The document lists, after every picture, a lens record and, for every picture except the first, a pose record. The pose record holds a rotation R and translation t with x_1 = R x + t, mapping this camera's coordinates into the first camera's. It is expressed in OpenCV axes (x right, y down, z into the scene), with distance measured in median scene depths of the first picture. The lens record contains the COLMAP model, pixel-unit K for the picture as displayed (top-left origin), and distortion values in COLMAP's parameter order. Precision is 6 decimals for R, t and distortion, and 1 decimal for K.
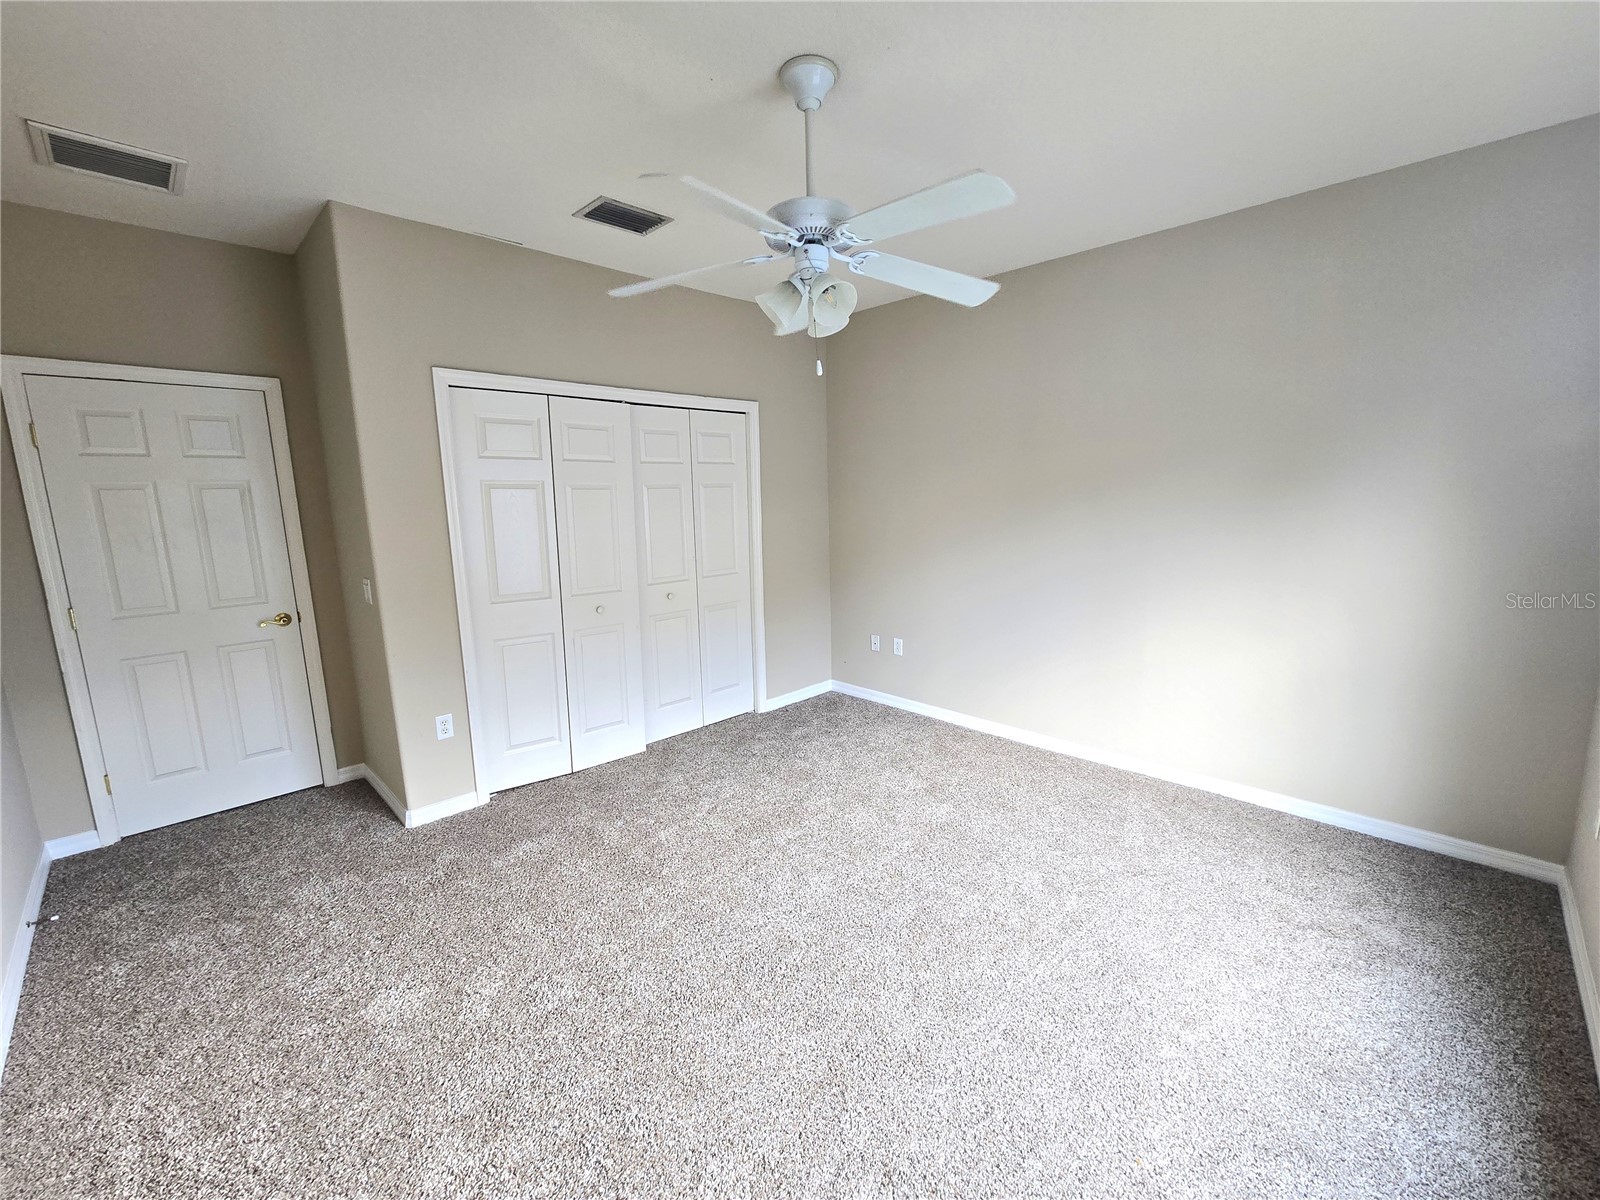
lens RADIAL K [[654.8, 0, 807.5], [0, 654.8, 598.5], [0, 0, 1]] dist [0.002440, 0.000147]
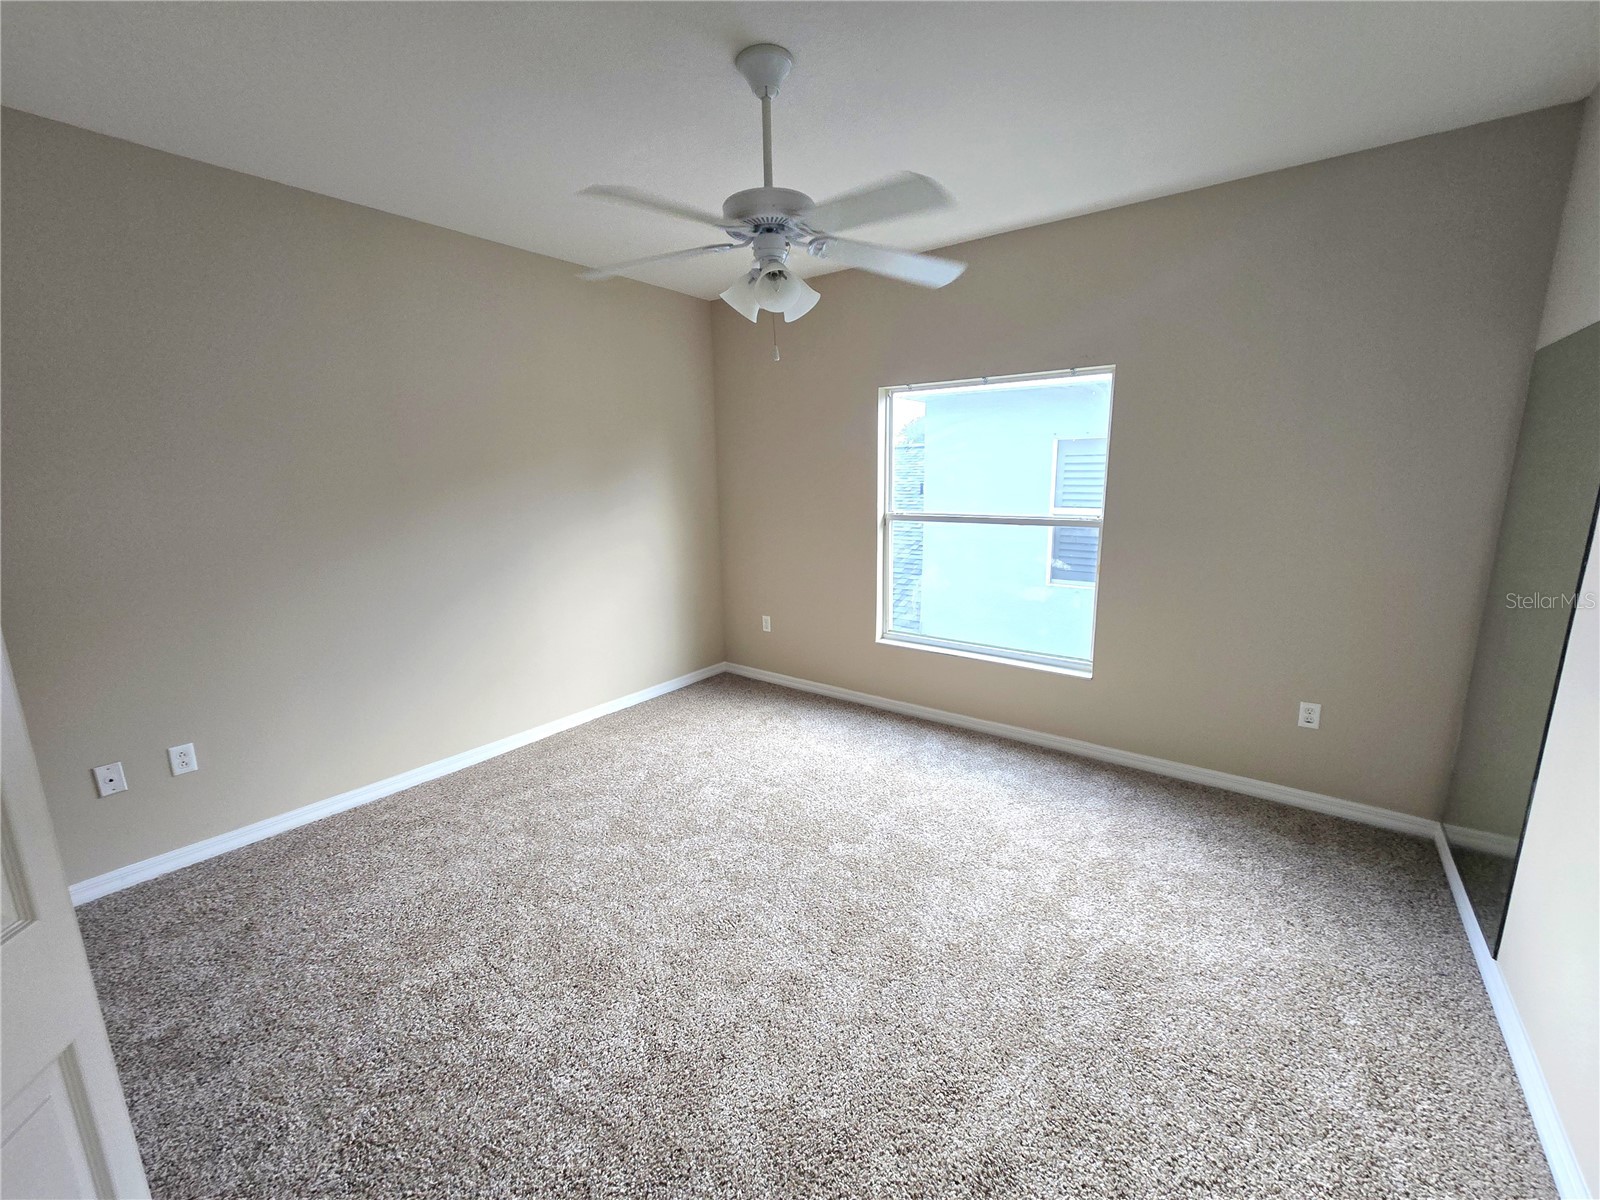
lens RADIAL K [[654.8, 0, 807.5], [0, 654.8, 598.5], [0, 0, 1]] dist [0.002440, 0.000147]
pose [[-0.109347, -0.174176, 0.978625, -0.726404], [0.192384, 0.962204, 0.192750, -0.106905], [-0.975208, 0.209349, -0.071705, 0.750023]]
